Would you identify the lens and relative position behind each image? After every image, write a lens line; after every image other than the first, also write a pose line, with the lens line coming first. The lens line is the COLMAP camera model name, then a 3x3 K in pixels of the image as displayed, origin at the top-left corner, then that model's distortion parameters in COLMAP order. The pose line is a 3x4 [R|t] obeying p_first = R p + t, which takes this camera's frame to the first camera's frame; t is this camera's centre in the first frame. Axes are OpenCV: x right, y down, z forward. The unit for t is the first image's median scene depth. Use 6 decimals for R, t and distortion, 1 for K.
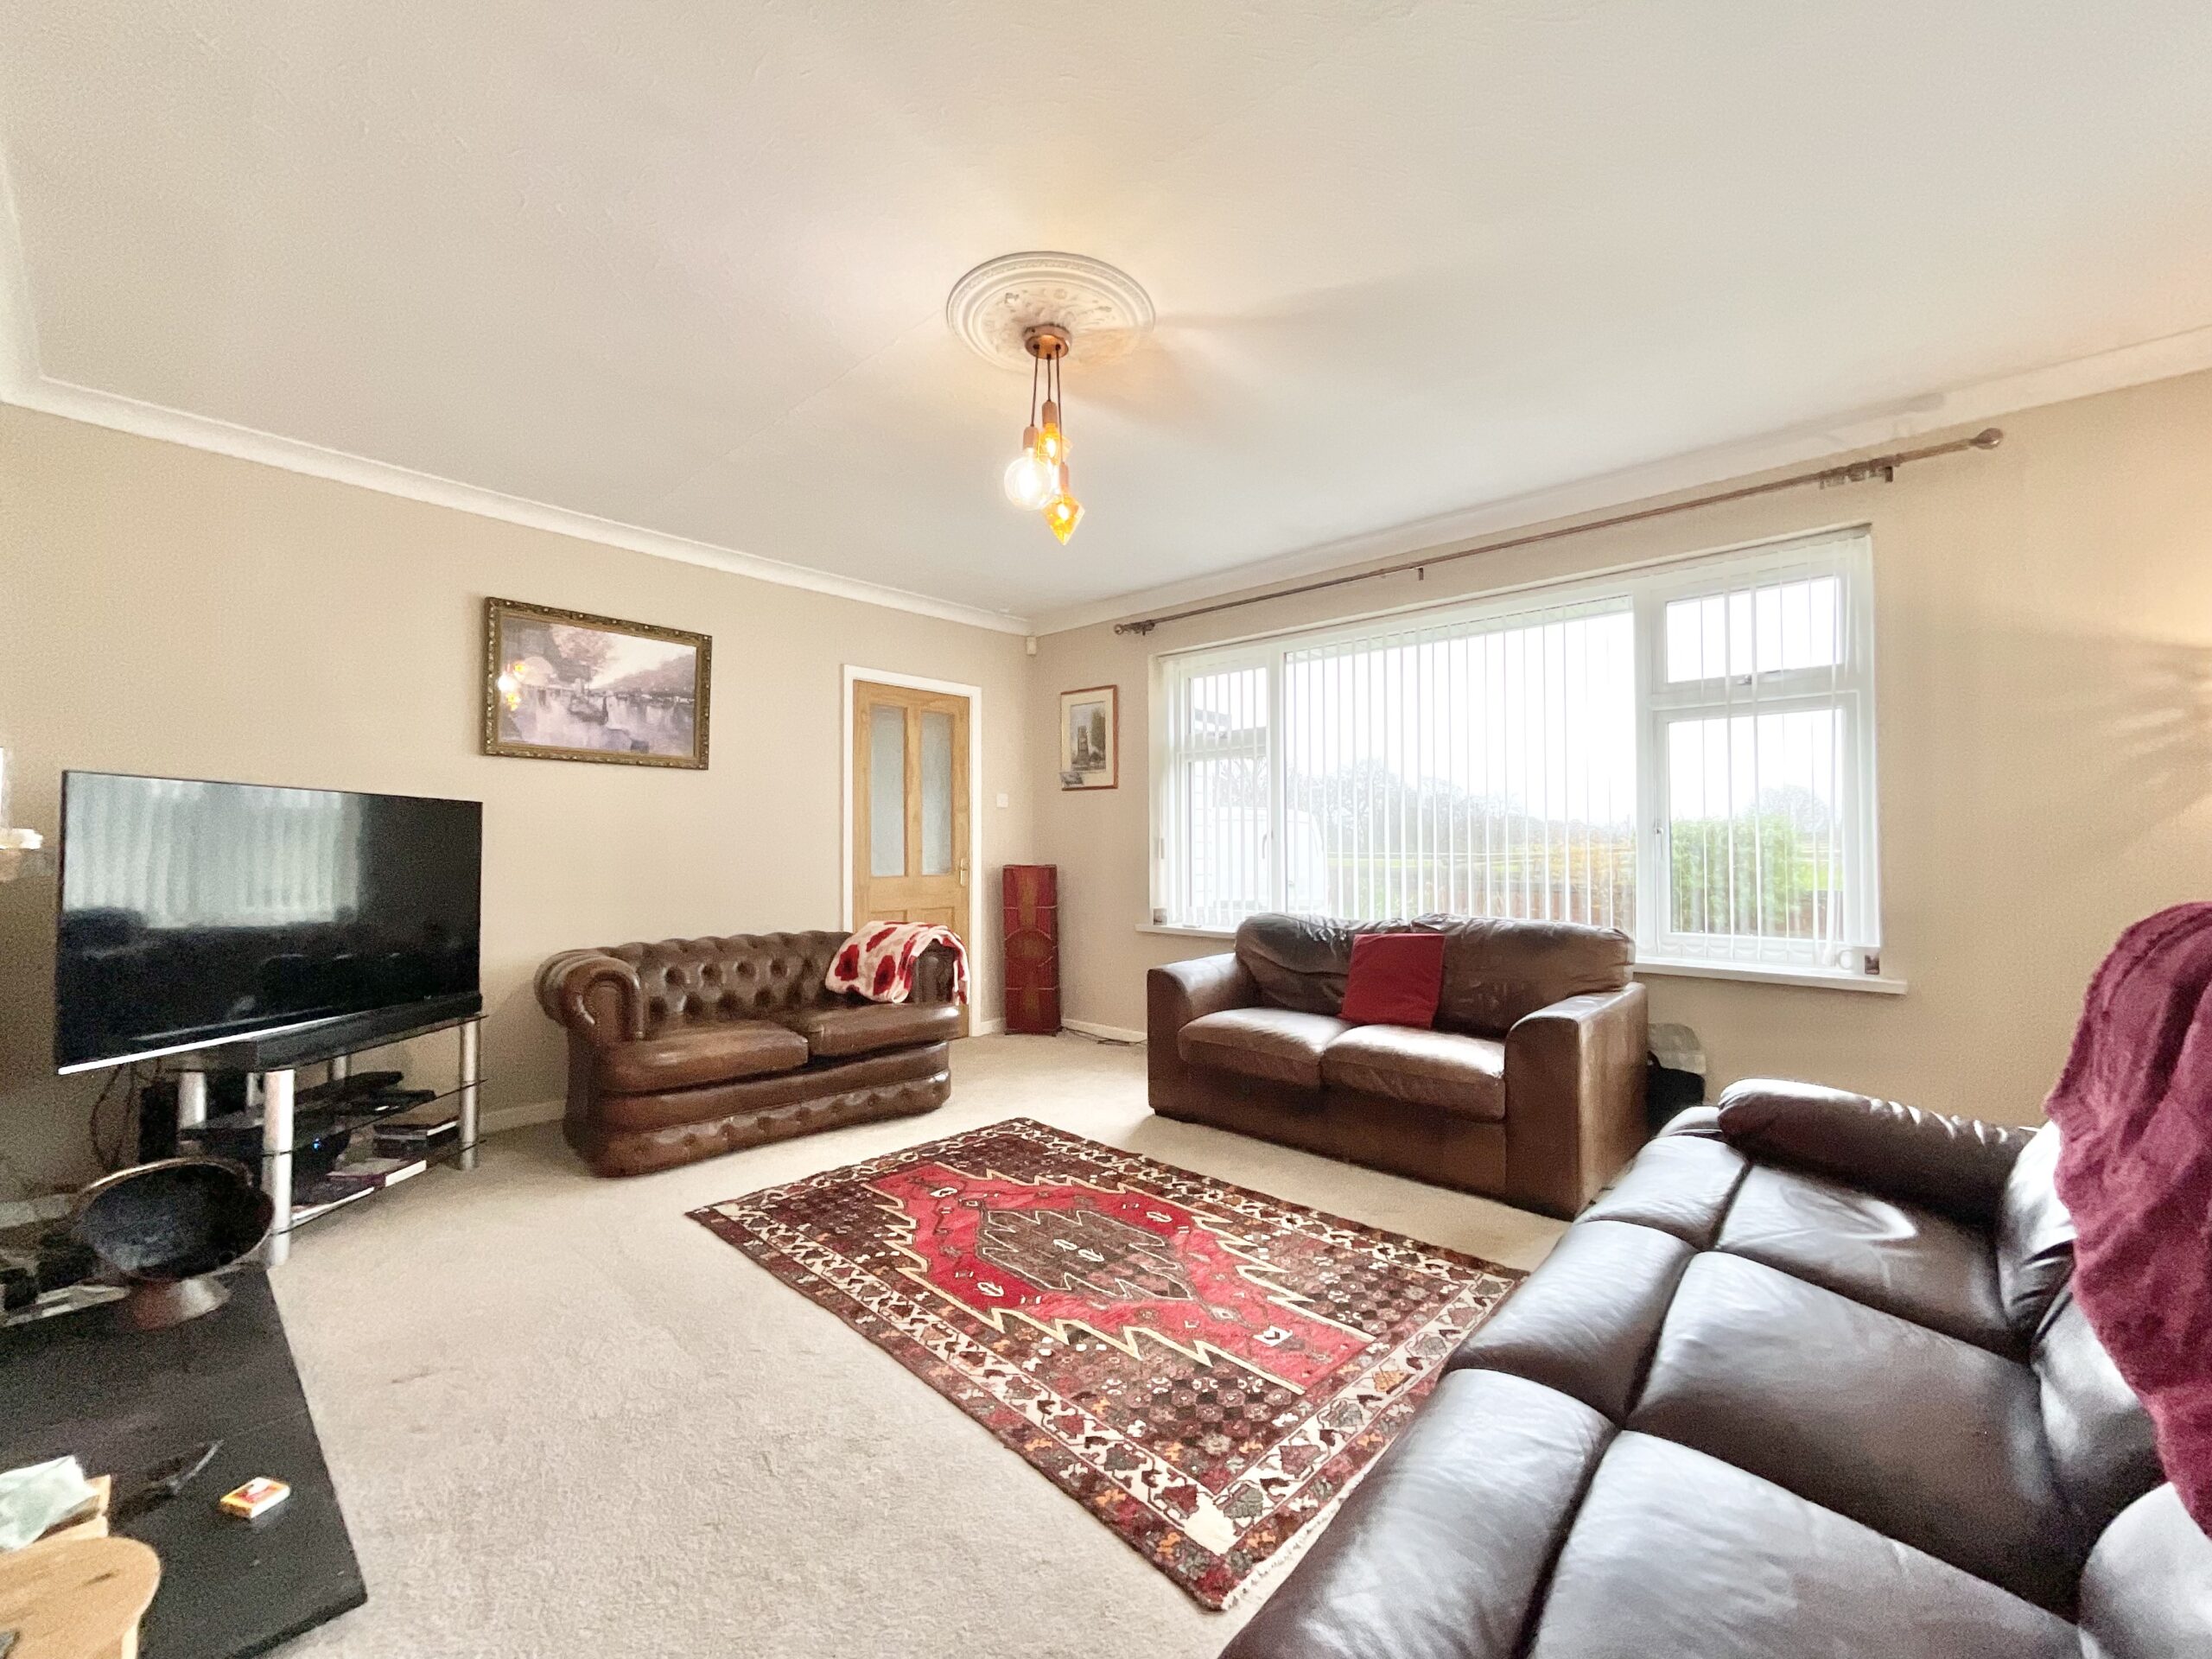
lens RADIAL K [[899.4, 0, 1107.5], [0, 899.4, 829.7], [0, 0, 1]] dist [0.000321, 0.000035]
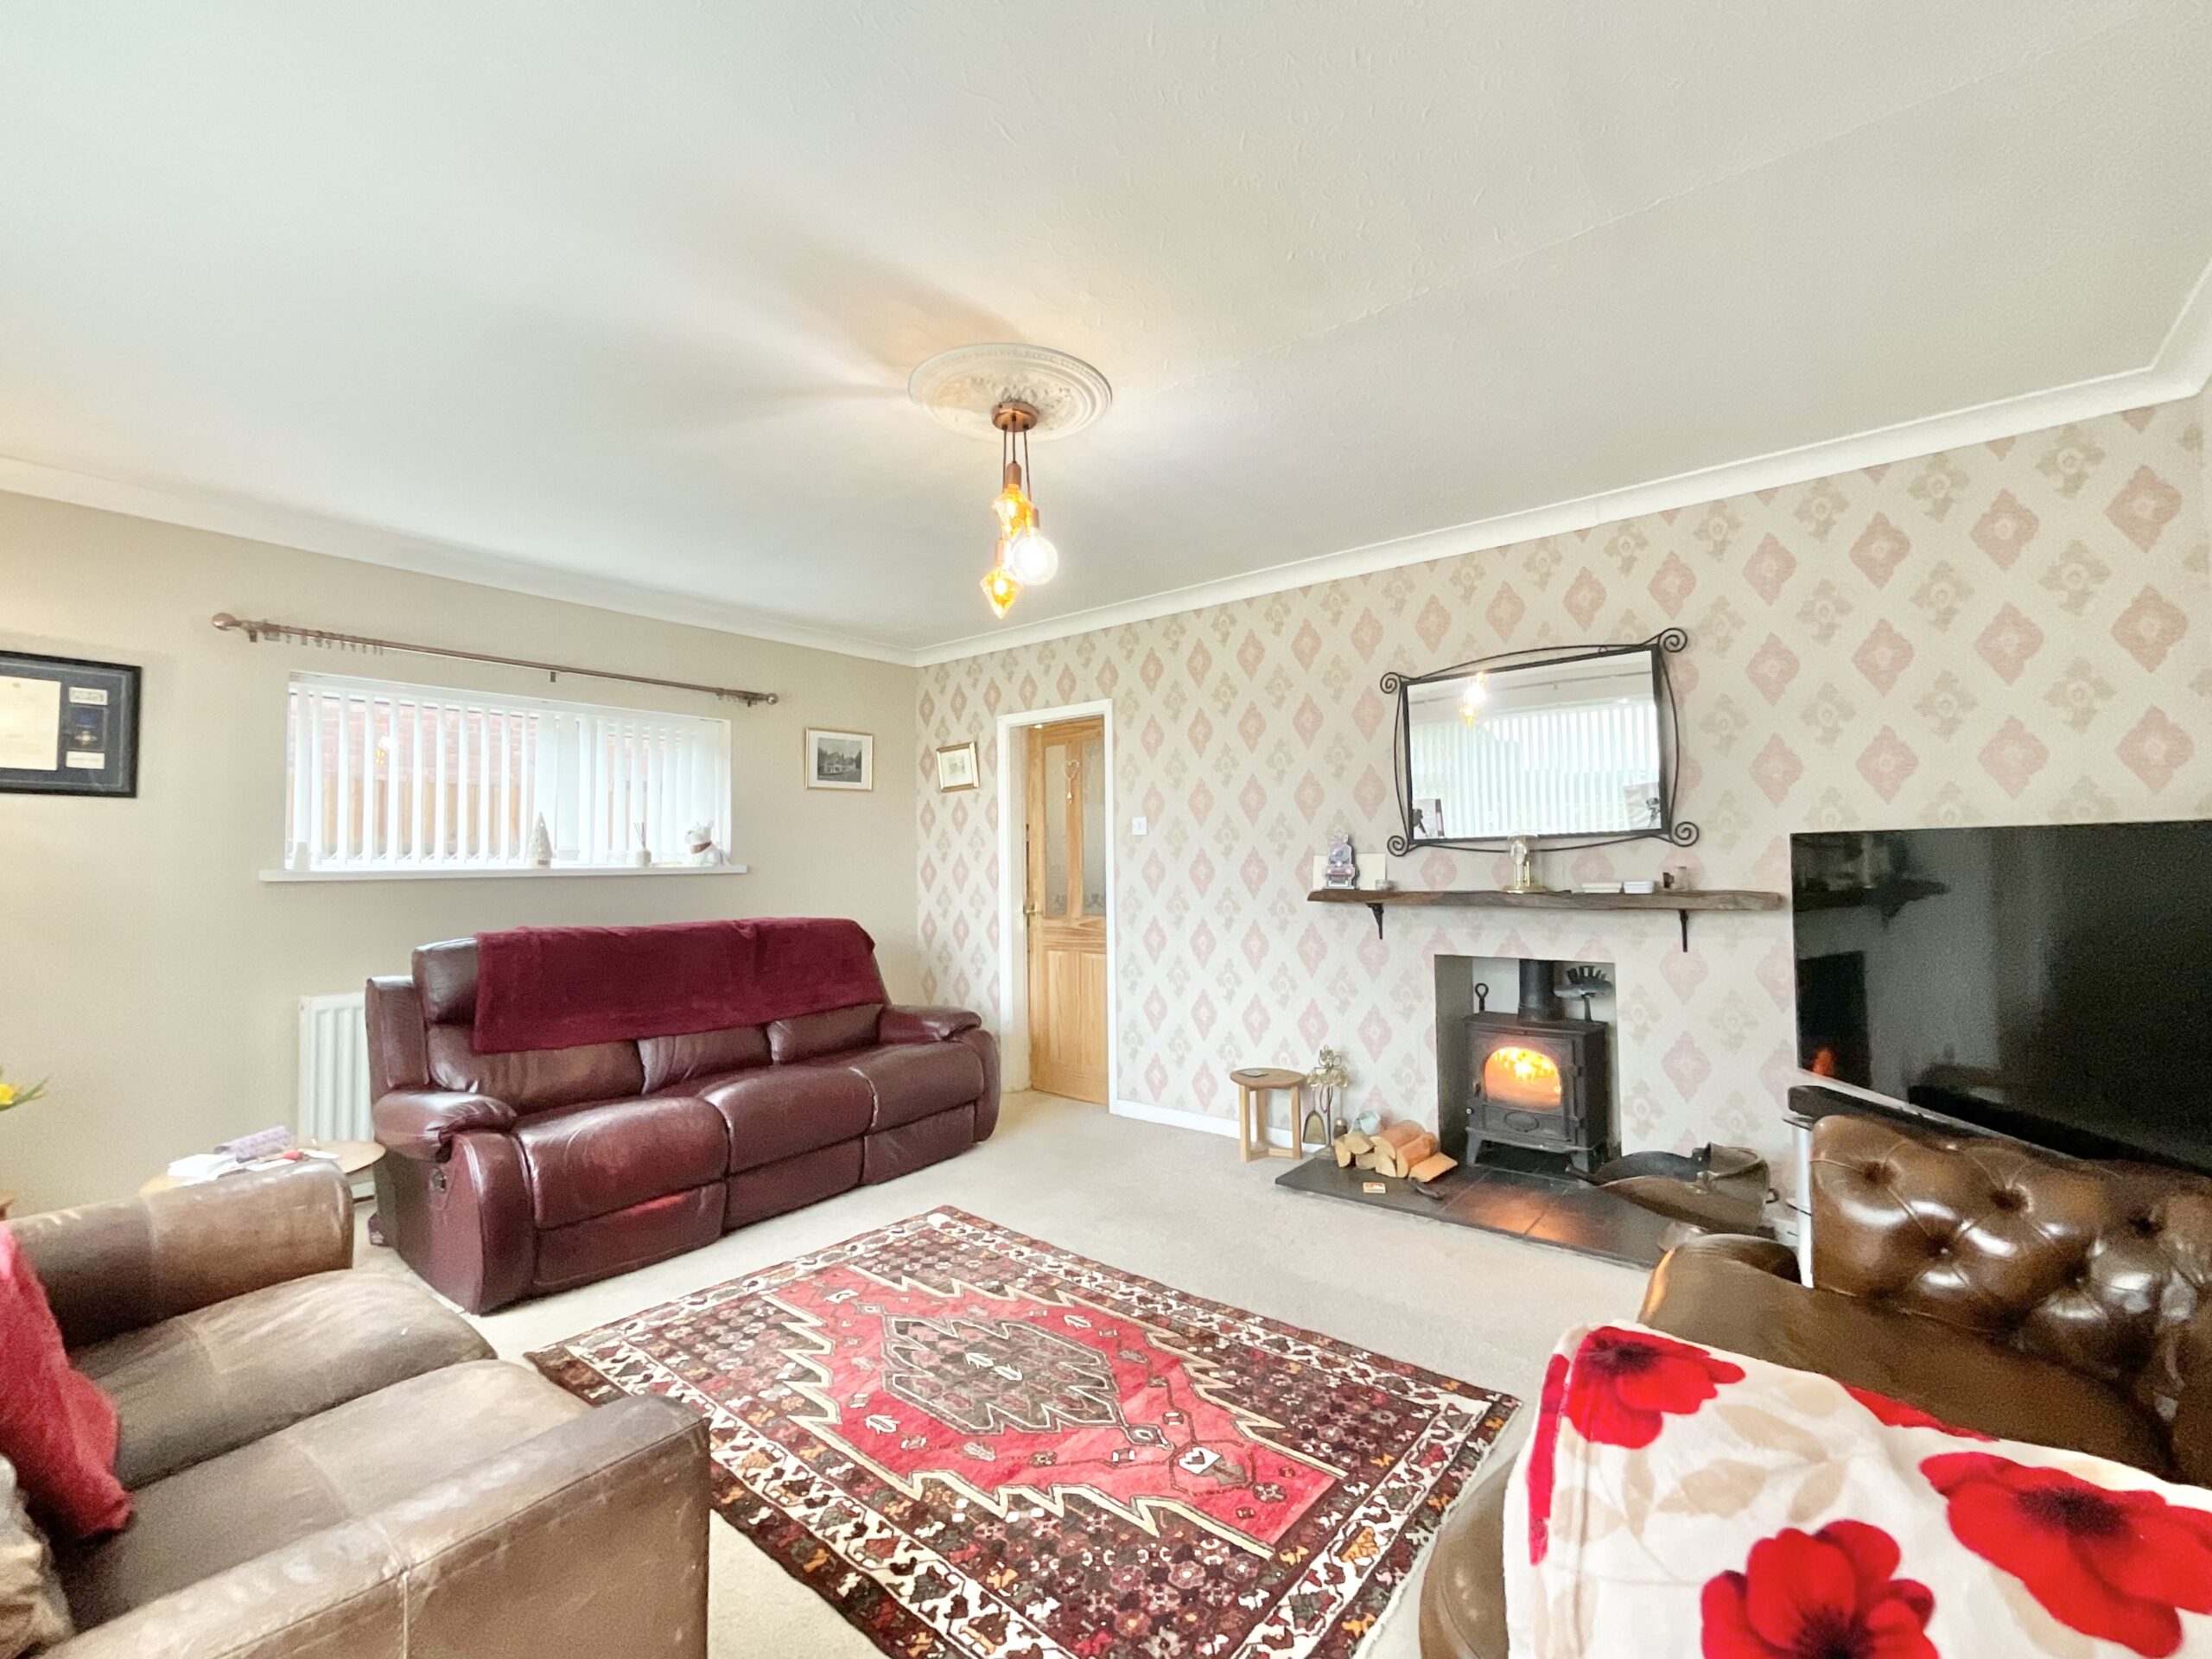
lens RADIAL K [[899.4, 0, 1105.1], [0, 899.4, 835.6], [0, 0, 1]] dist [0.000321, 0.000035]
pose [[-0.997529, 0.013104, -0.069020, -0.093158], [0.016835, 0.998412, -0.053758, -0.009827], [0.068206, -0.054788, -0.996166, 2.028024]]
